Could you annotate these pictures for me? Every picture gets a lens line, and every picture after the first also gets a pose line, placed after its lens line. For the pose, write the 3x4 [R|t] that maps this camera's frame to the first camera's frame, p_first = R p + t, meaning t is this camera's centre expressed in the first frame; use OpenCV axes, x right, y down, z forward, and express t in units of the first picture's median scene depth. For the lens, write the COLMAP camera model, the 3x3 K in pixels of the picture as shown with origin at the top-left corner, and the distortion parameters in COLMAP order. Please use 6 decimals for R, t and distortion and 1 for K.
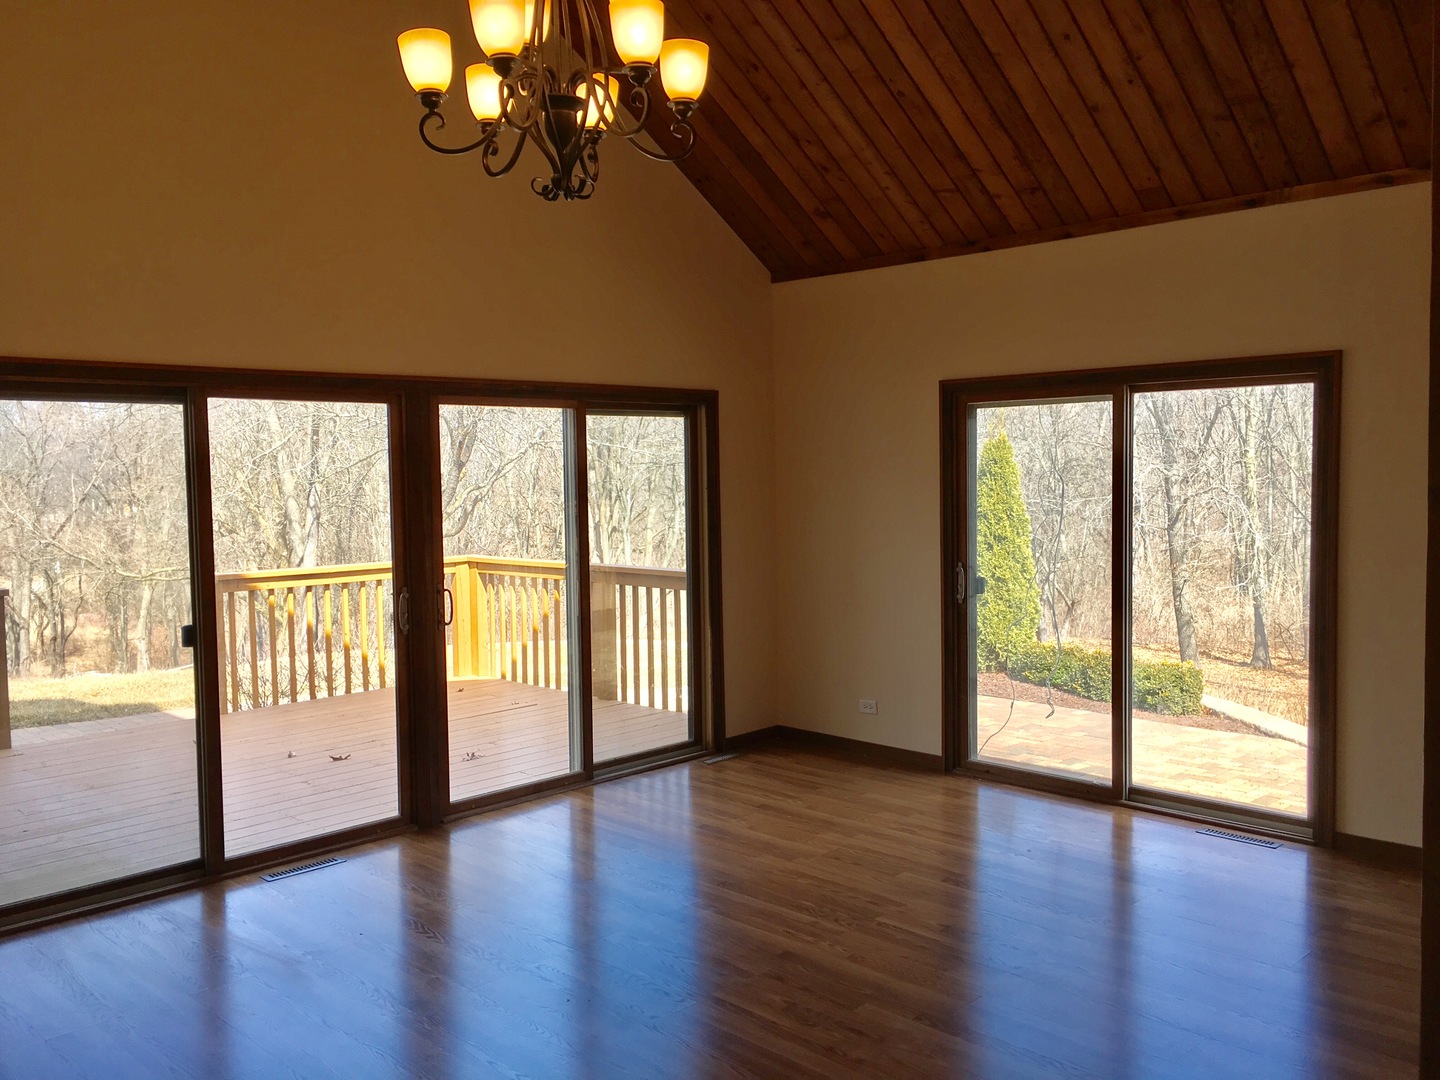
lens RADIAL K [[1217.8, 0, 720.0], [0, 1217.8, 540.0], [0, 0, 1]] dist [0.073638, -0.087137]
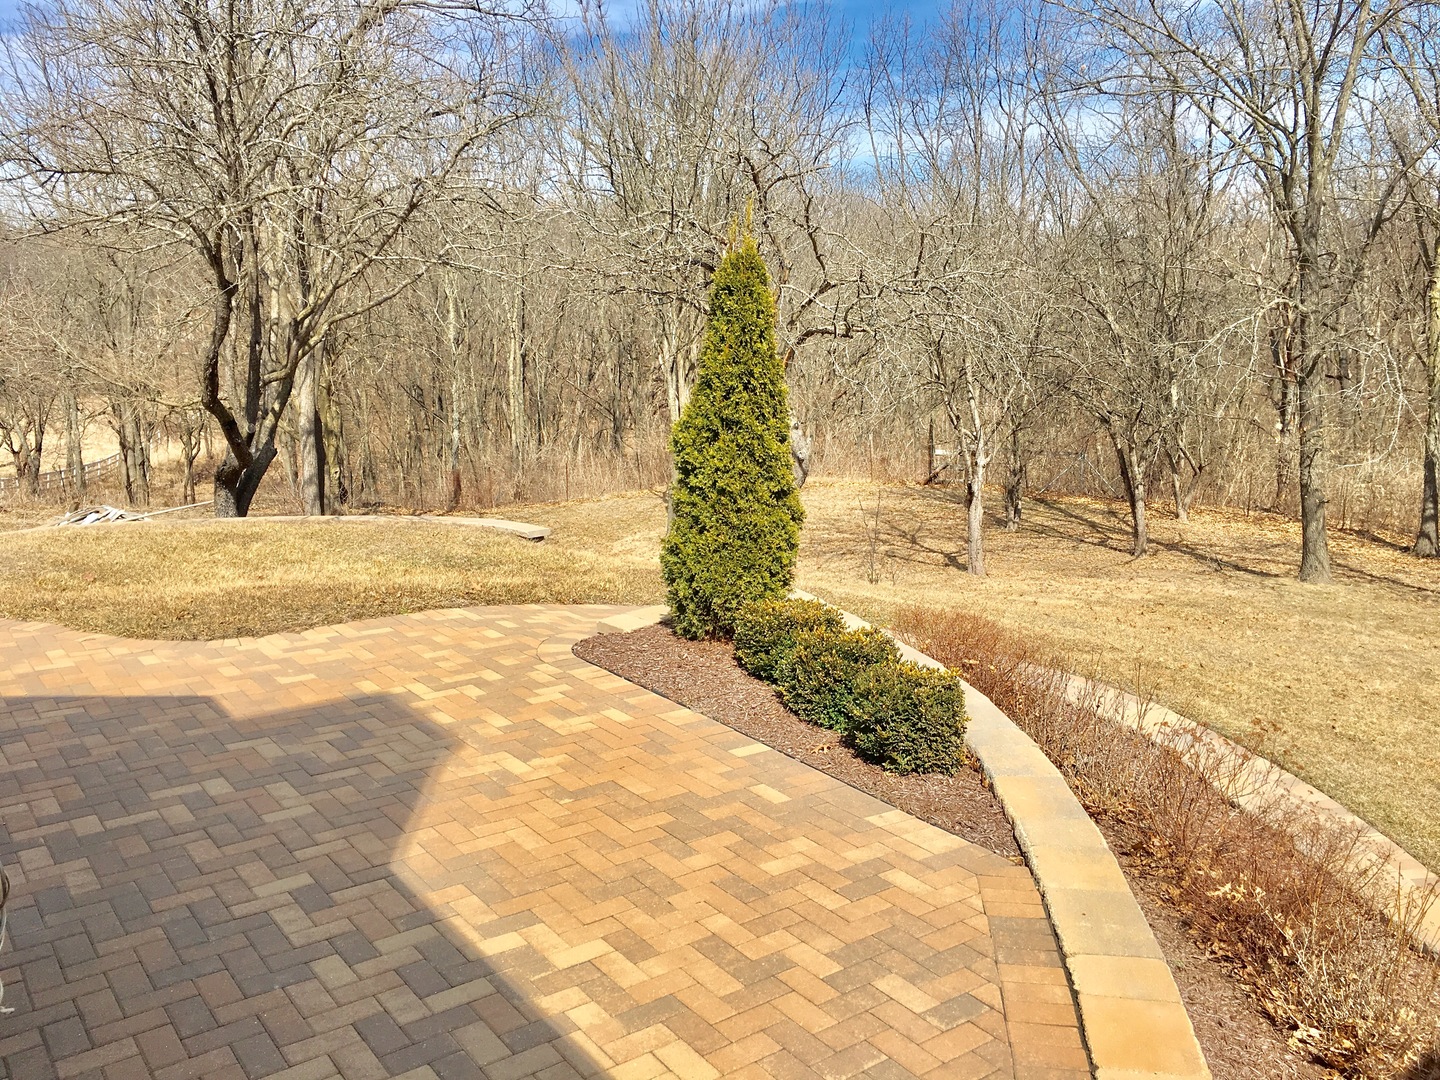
lens RADIAL K [[1217.8, 0, 720.0], [0, 1217.8, 540.0], [0, 0, 1]] dist [0.073638, -0.087137]
pose [[0.986850, 0.041815, -0.156139, 0.324019], [-0.020086, 0.990196, 0.138231, -0.027218], [0.160388, -0.133277, 0.978015, 0.413976]]
